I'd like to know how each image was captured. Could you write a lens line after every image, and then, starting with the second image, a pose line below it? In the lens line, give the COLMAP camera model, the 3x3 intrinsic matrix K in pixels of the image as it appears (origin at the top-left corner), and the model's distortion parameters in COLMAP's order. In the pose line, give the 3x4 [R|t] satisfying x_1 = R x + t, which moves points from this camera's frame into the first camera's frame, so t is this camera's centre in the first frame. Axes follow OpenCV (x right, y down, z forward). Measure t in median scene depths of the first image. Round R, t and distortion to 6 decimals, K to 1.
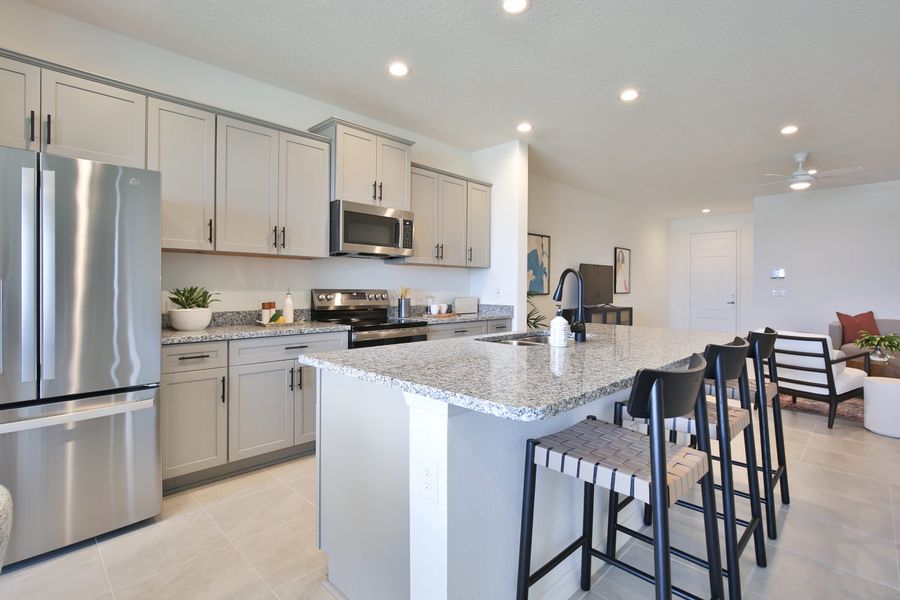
lens RADIAL K [[430.3, 0, 454.9], [0, 430.3, 287.1], [0, 0, 1]] dist [-0.005183, -0.000088]
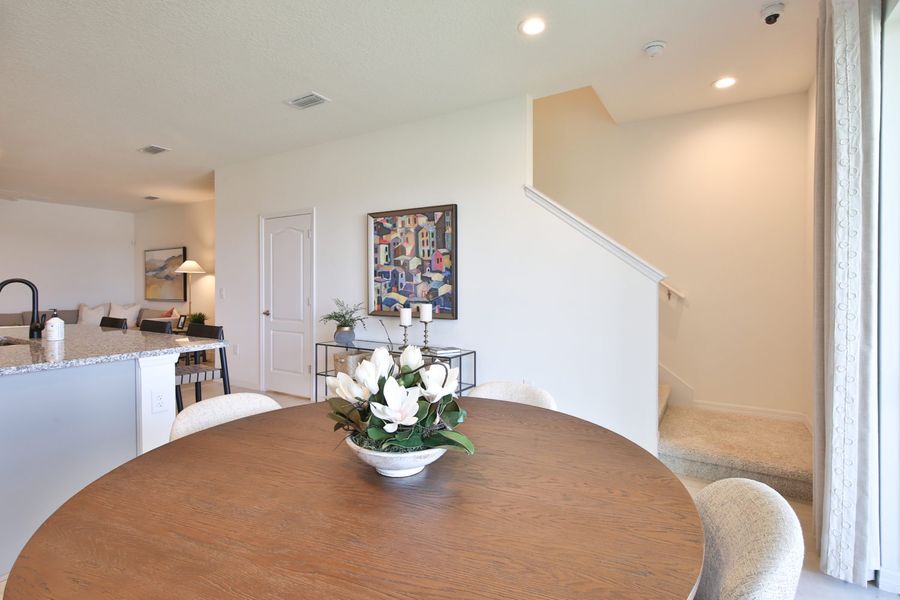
lens RADIAL K [[437.6, 0, 458.1], [0, 437.6, 286.1], [0, 0, 1]] dist [0.000473, 0.000439]
pose [[-0.225274, -0.008507, 0.974258, -0.703768], [-0.002213, 0.999964, 0.008219, -0.022173], [-0.974293, -0.000304, -0.225285, 0.055868]]
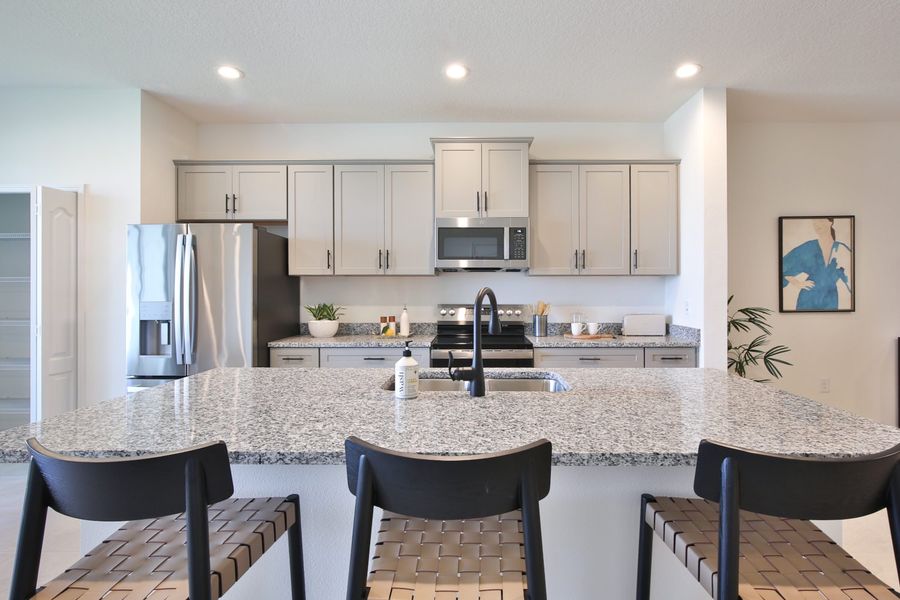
lens RADIAL K [[431.6, 0, 471.5], [0, 431.6, 291.5], [0, 0, 1]] dist [0.000246, 0.000084]
pose [[0.698617, -0.010555, -0.715418, 0.444420], [0.006995, 0.999944, -0.007922, -0.016547], [0.715462, 0.000531, 0.698652, 0.297961]]
